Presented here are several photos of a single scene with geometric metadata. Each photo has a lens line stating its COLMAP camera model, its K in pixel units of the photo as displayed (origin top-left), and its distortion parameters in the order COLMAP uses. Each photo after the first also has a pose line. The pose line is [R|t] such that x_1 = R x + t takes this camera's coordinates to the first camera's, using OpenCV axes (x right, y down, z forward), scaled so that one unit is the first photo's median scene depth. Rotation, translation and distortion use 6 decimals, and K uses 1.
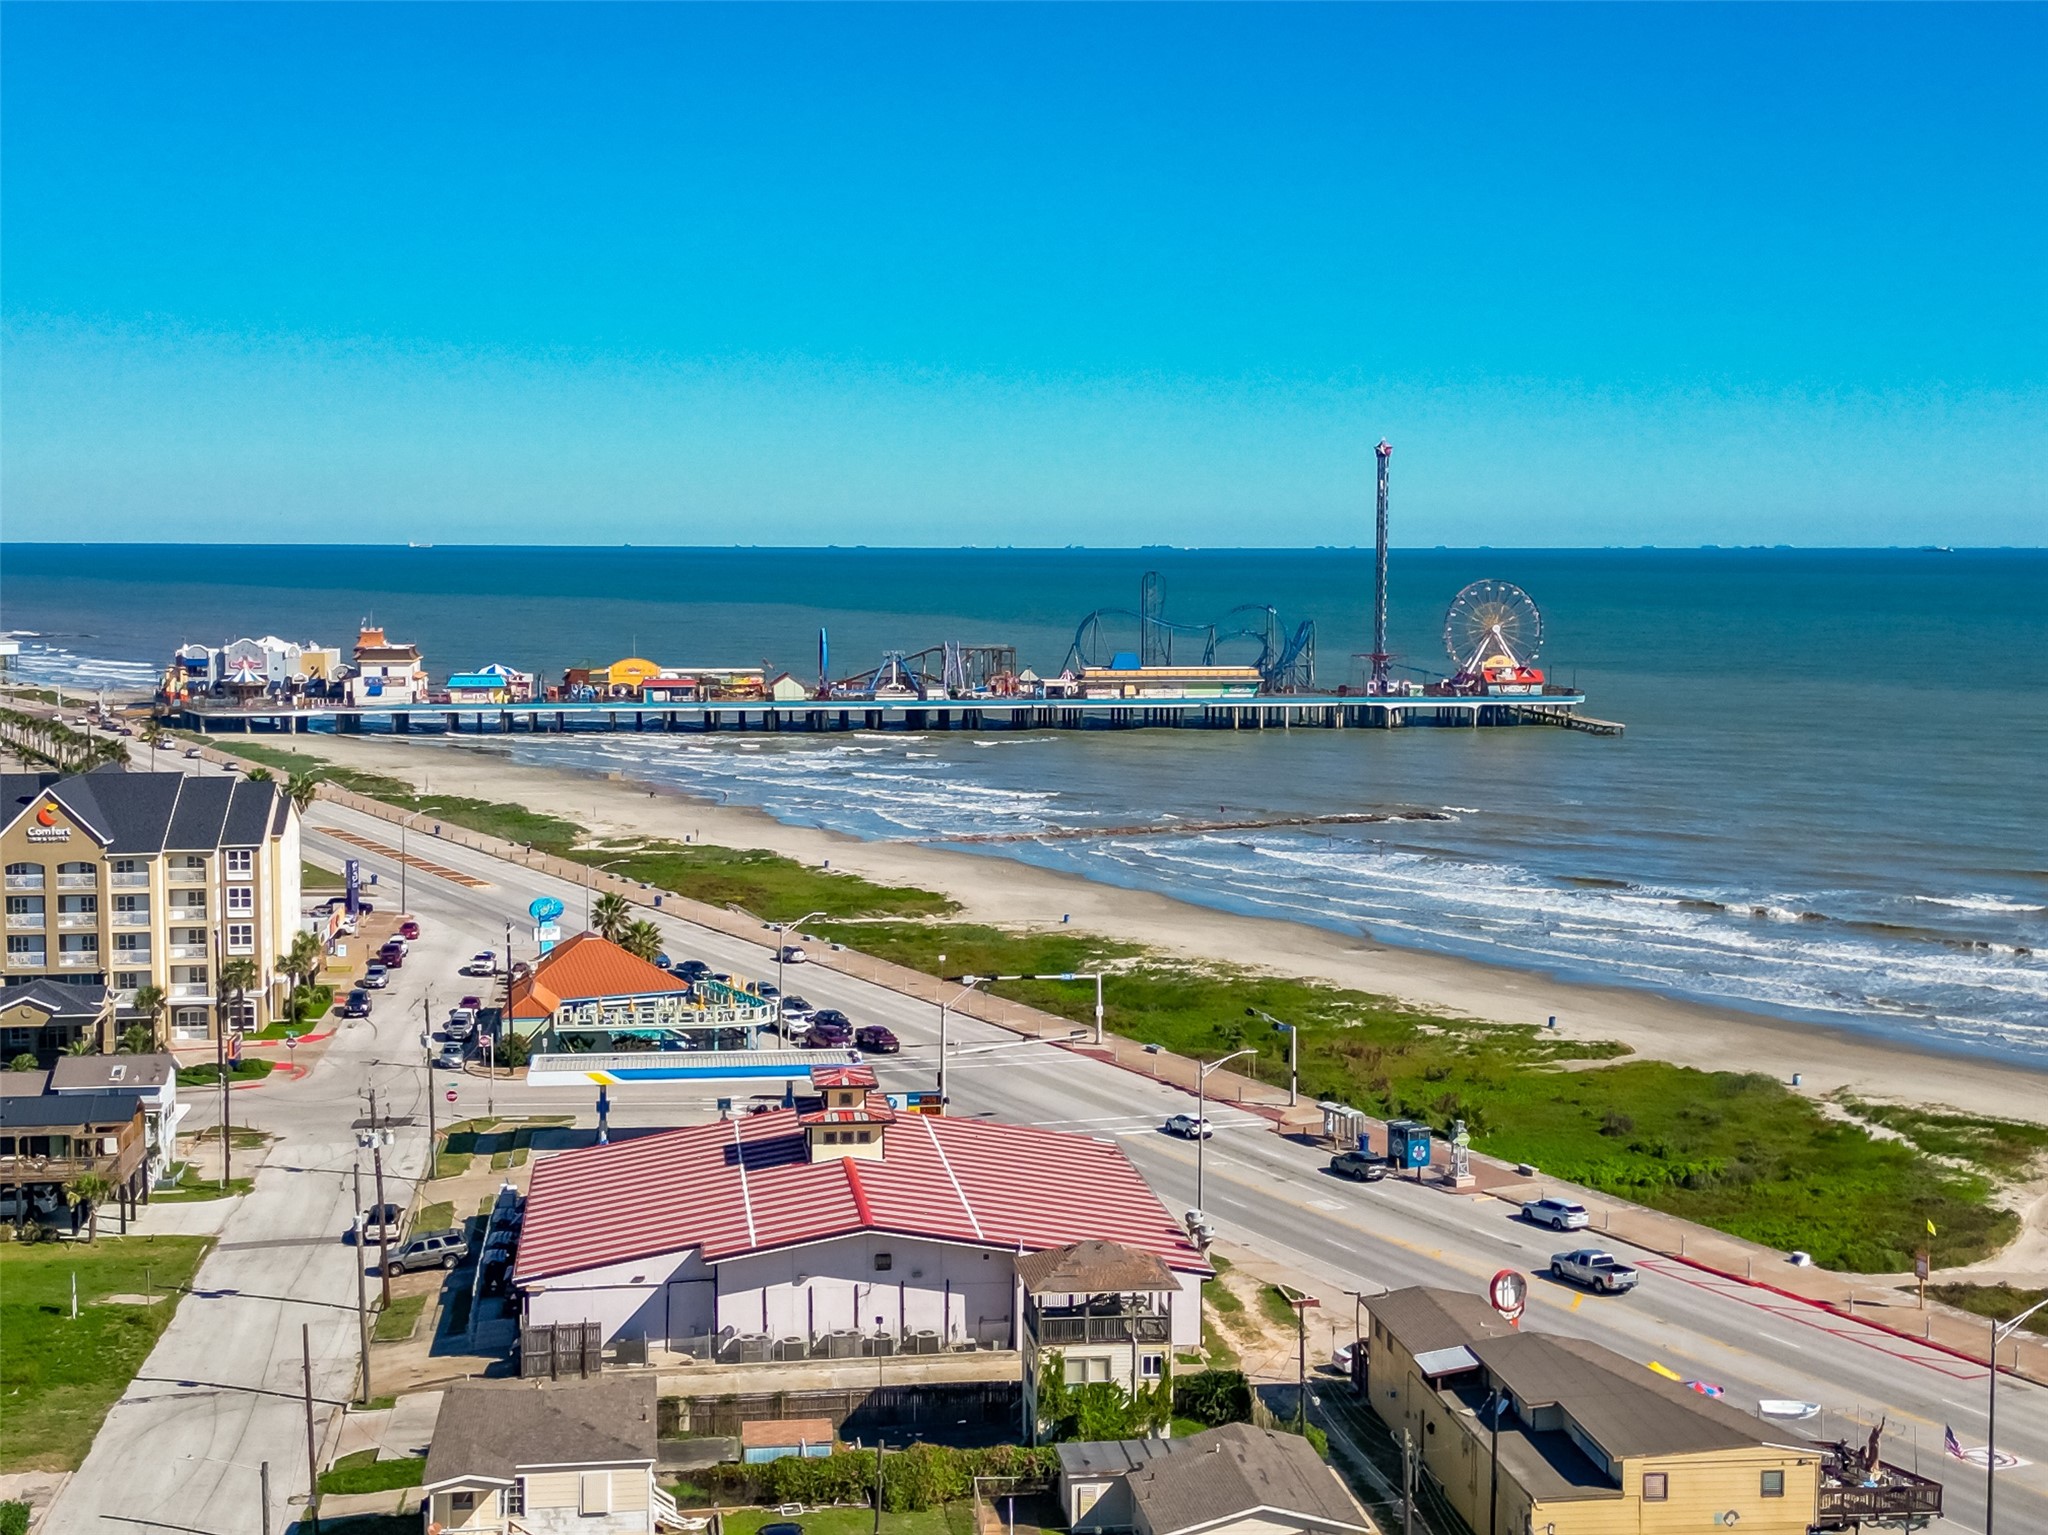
lens RADIAL K [[2847.7, 0, 1023.5], [0, 2847.7, 769.8], [0, 0, 1]] dist [0.096939, 0.000000]
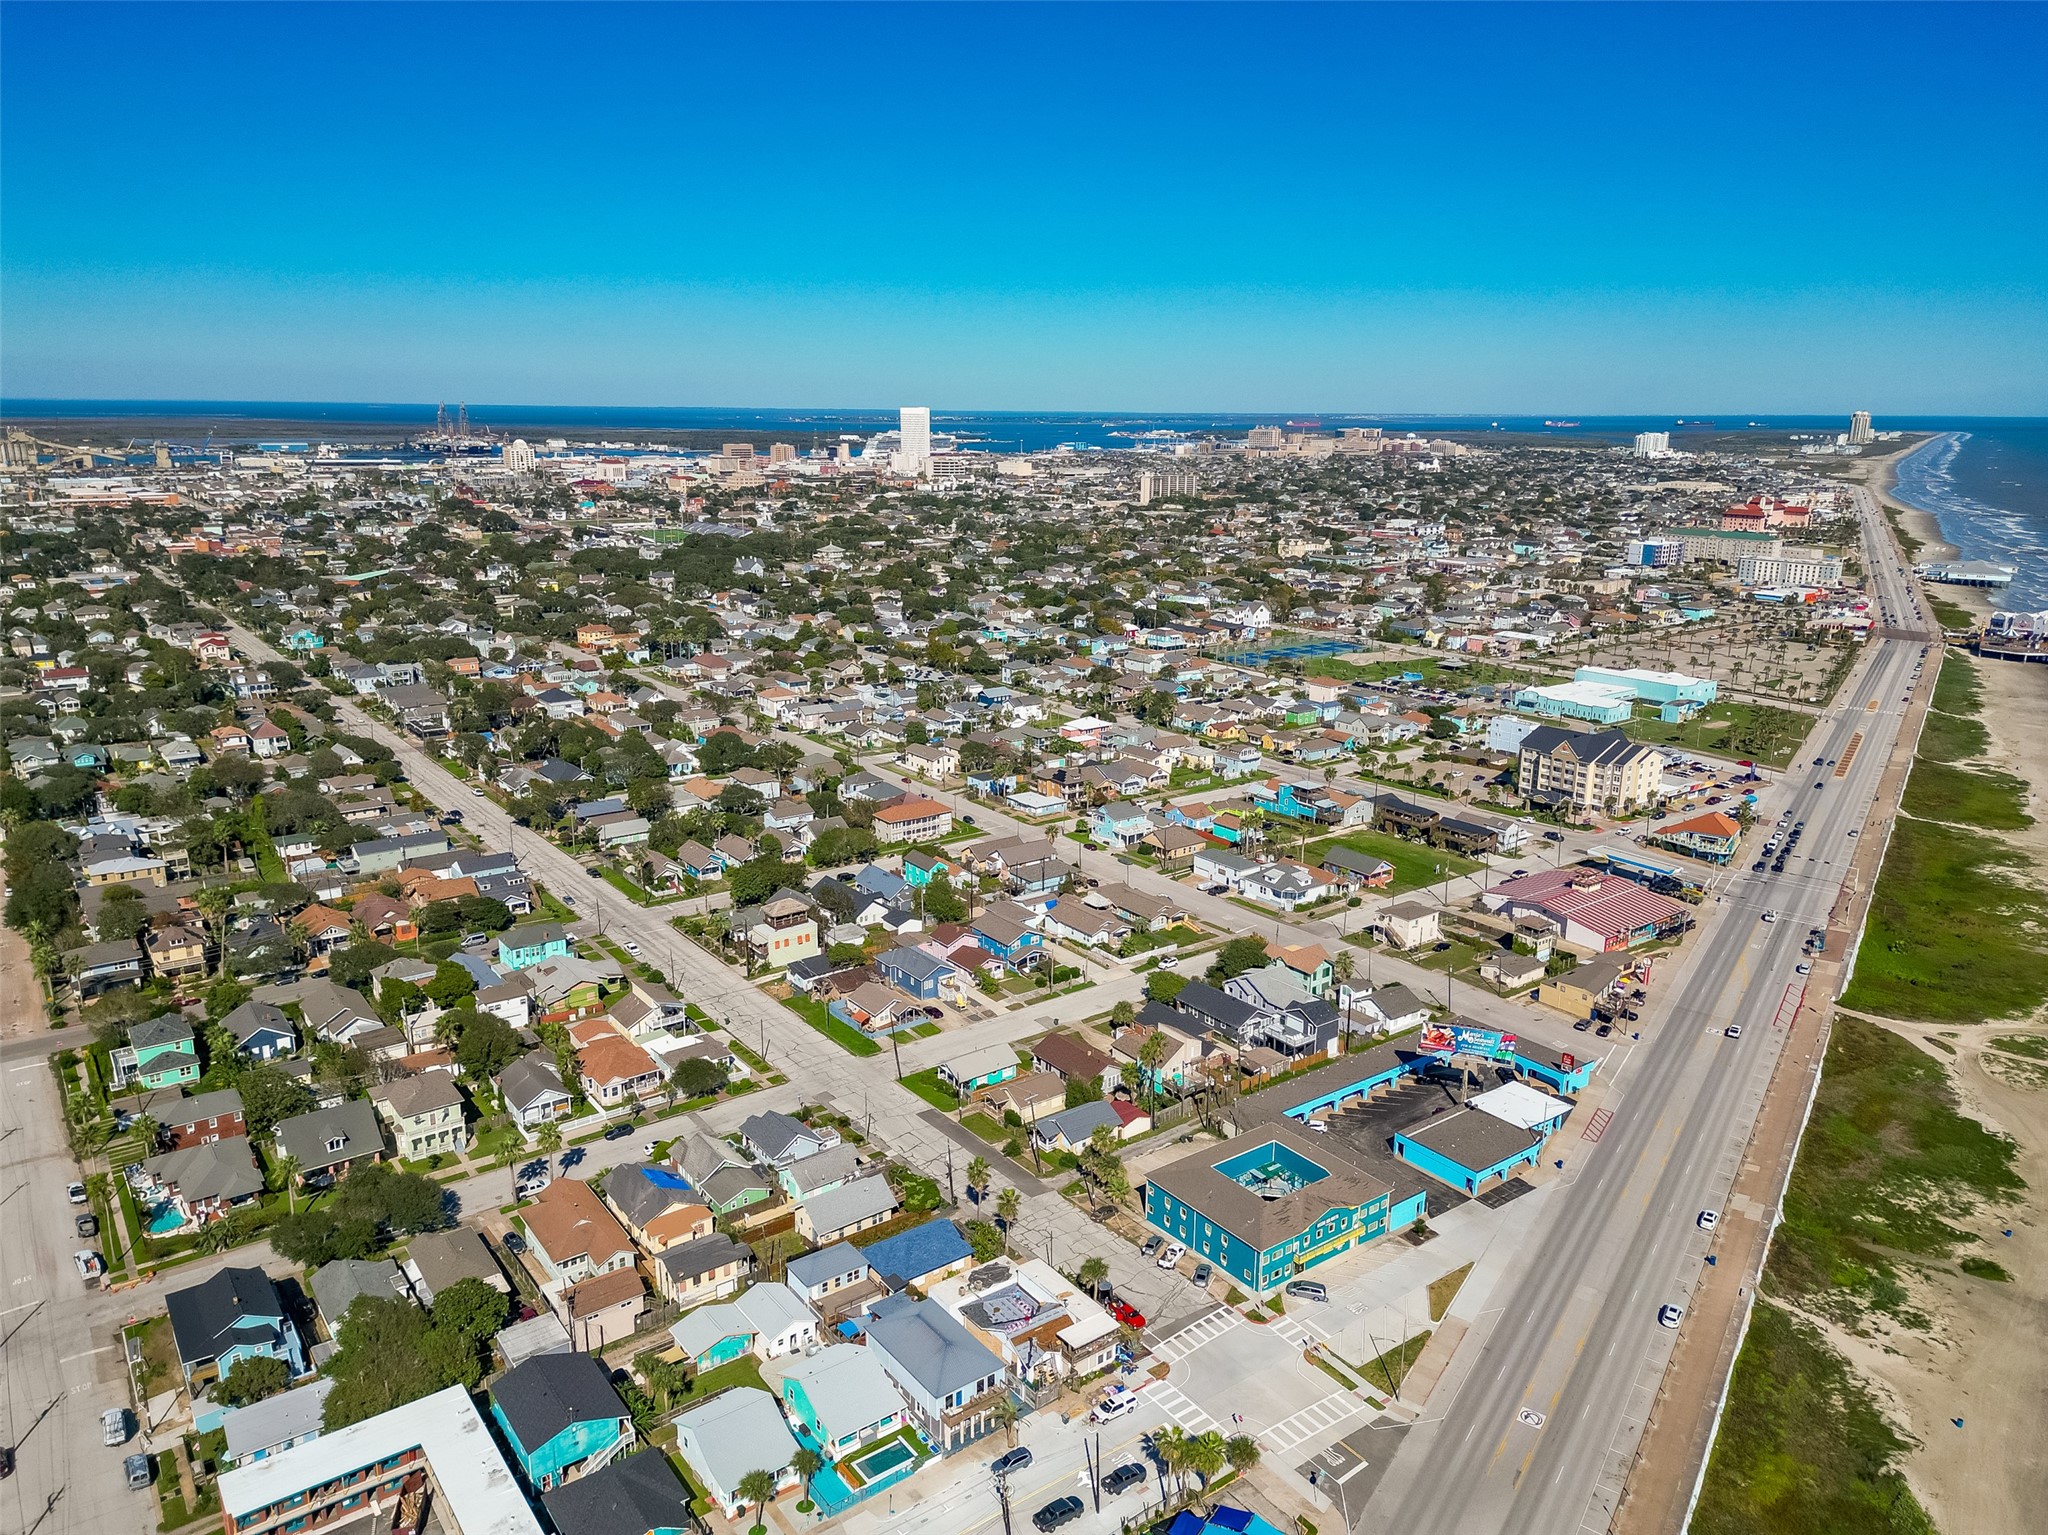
lens RADIAL K [[1432.2, 0, 1025.0], [0, 1432.2, 757.8], [0, 0, 1]] dist [0.080889, -0.072866]
pose [[0.489726, 0.211765, -0.845768, 0.886171], [-0.079850, 0.976872, 0.198356, -0.280874], [0.868212, -0.029605, 0.495309, -0.521830]]
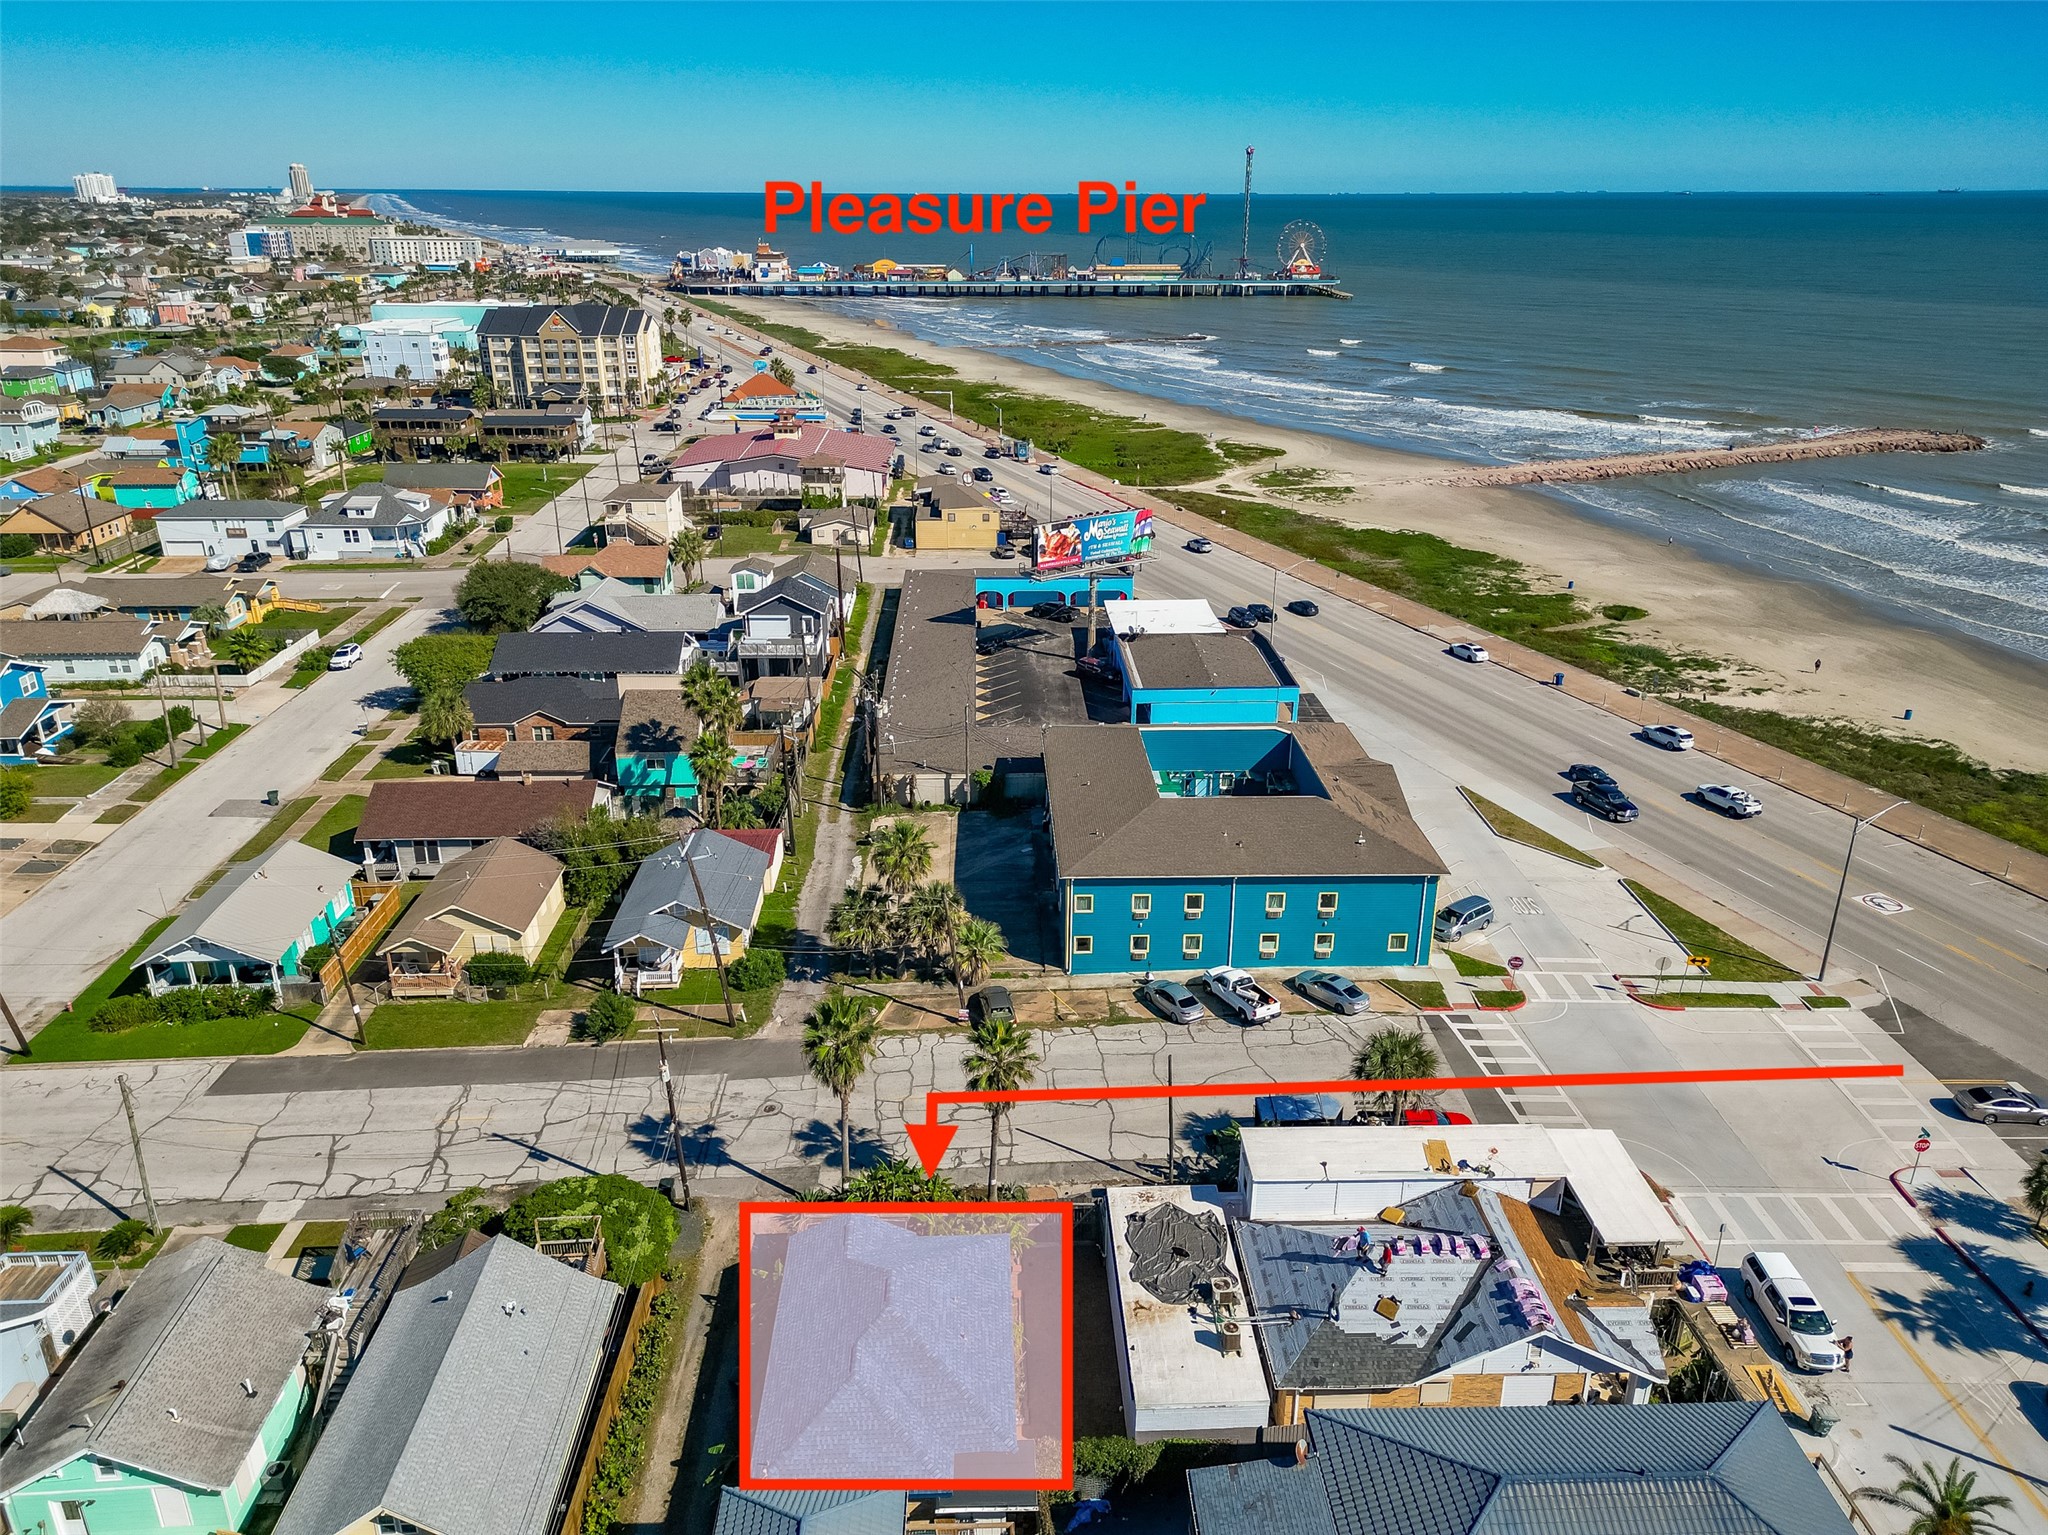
lens RADIAL K [[1432.2, 0, 1028.0], [0, 1432.2, 765.6], [0, 0, 1]] dist [0.080889, -0.072866]
pose [[0.995317, 0.035494, -0.089913, 0.233725], [-0.007494, 0.955683, 0.294301, 0.010497], [0.096374, -0.292249, 0.951474, -0.367056]]
